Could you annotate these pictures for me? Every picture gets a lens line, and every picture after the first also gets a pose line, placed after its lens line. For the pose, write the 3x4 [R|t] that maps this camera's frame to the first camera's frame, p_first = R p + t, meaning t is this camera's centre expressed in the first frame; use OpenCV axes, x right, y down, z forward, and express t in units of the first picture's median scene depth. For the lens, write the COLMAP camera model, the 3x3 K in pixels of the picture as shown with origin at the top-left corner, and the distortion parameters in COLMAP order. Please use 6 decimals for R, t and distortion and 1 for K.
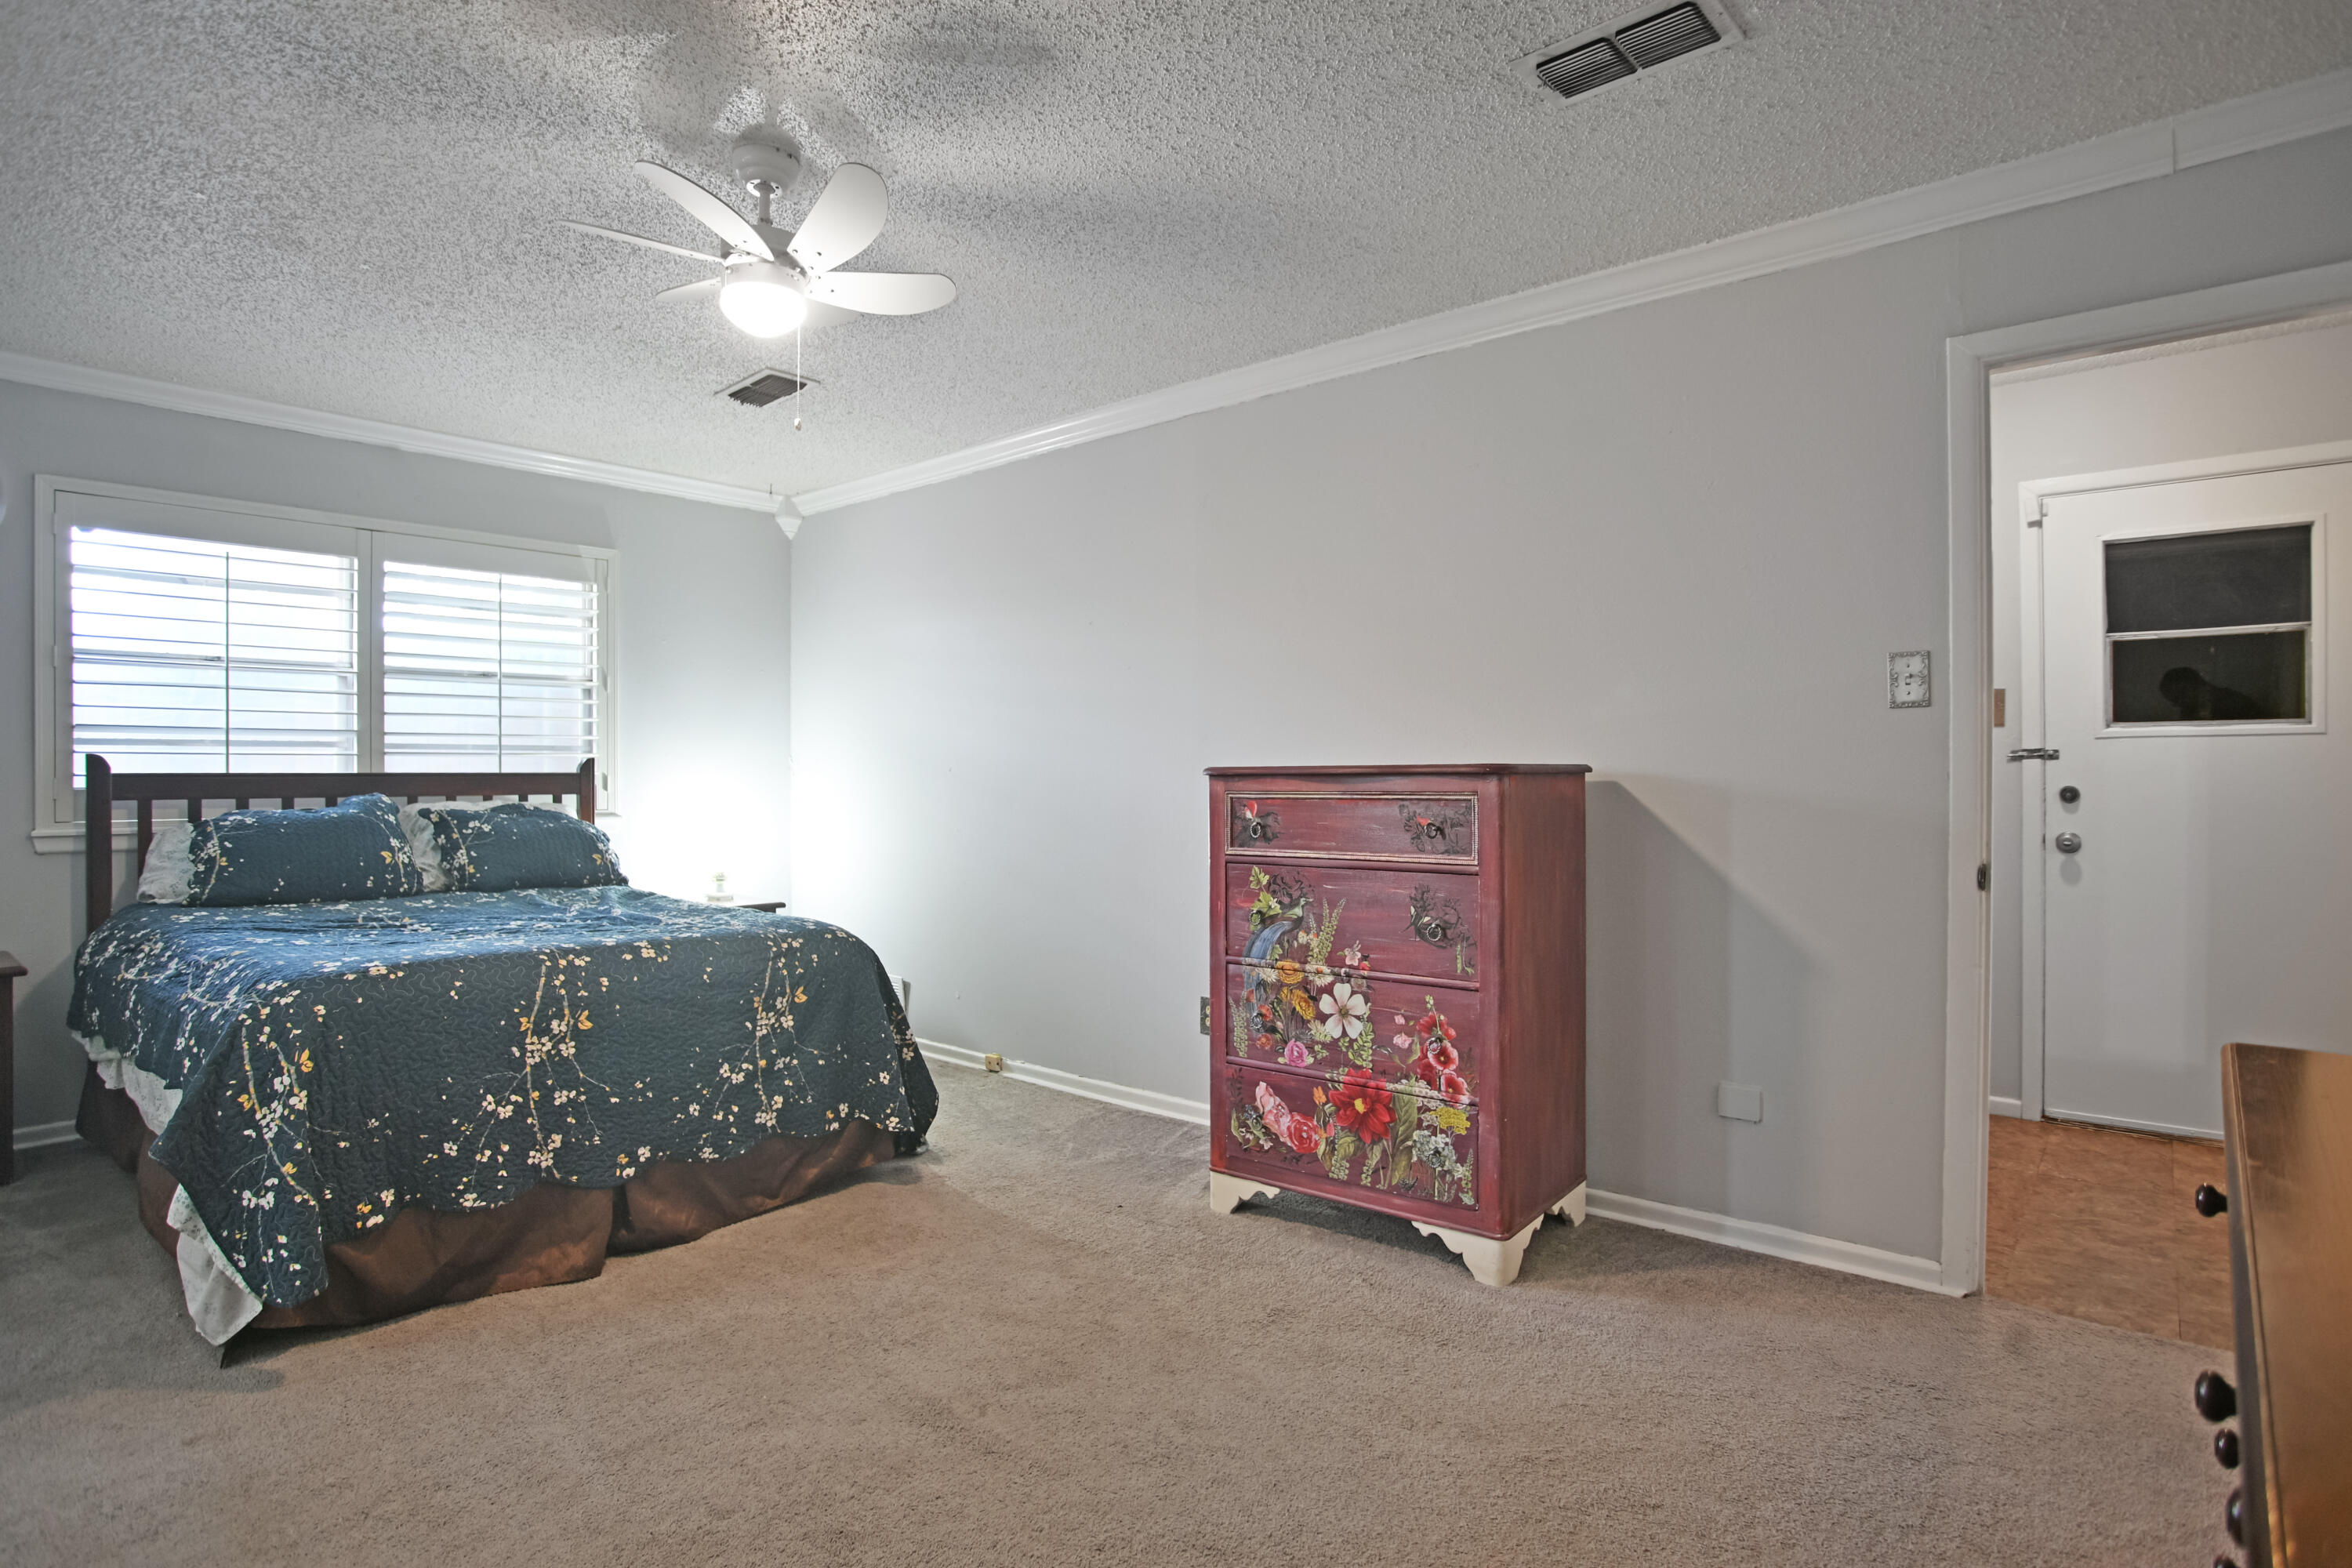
lens RADIAL K [[1206.0, 0, 1180.4], [0, 1206.0, 778.9], [0, 0, 1]] dist [-0.024330, 0.006334]
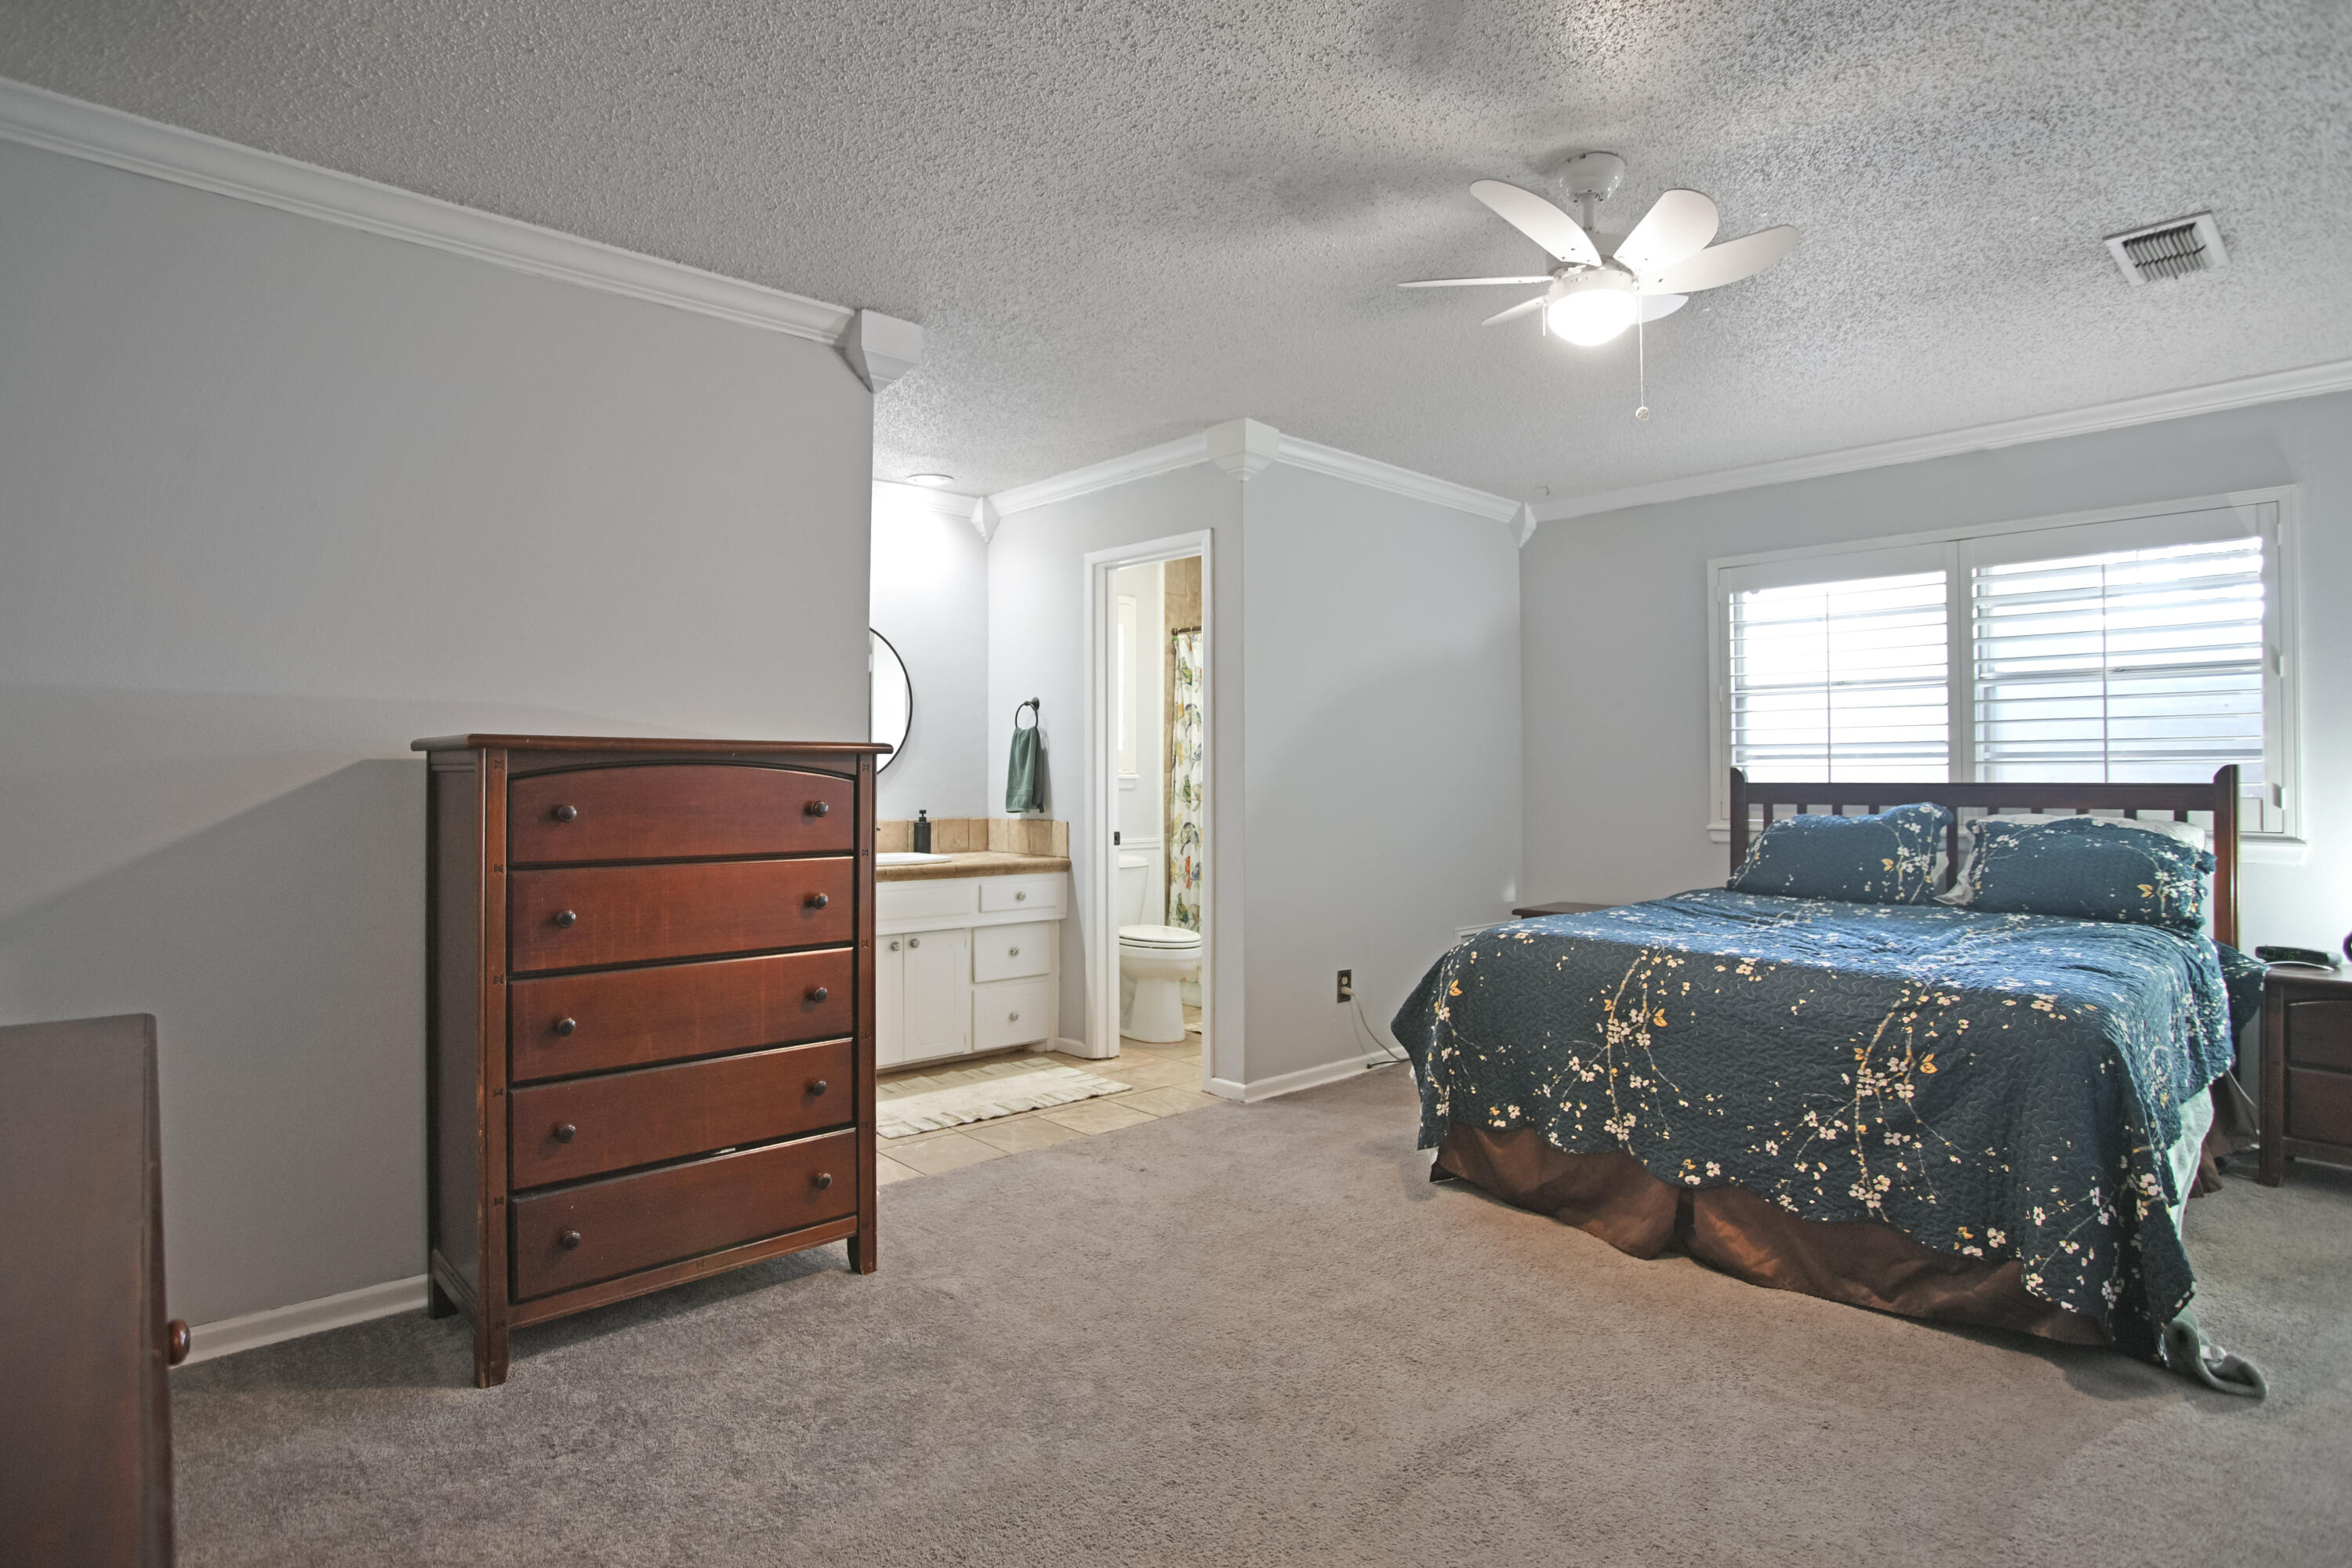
lens RADIAL K [[1206.0, 0, 1125.9], [0, 1206.0, 775.2], [0, 0, 1]] dist [-0.024330, 0.006334]
pose [[-0.105937, -0.003569, -0.994366, 0.534564], [-0.007657, 0.999967, -0.002774, -0.004744], [0.994343, 0.007320, -0.105961, 0.568549]]
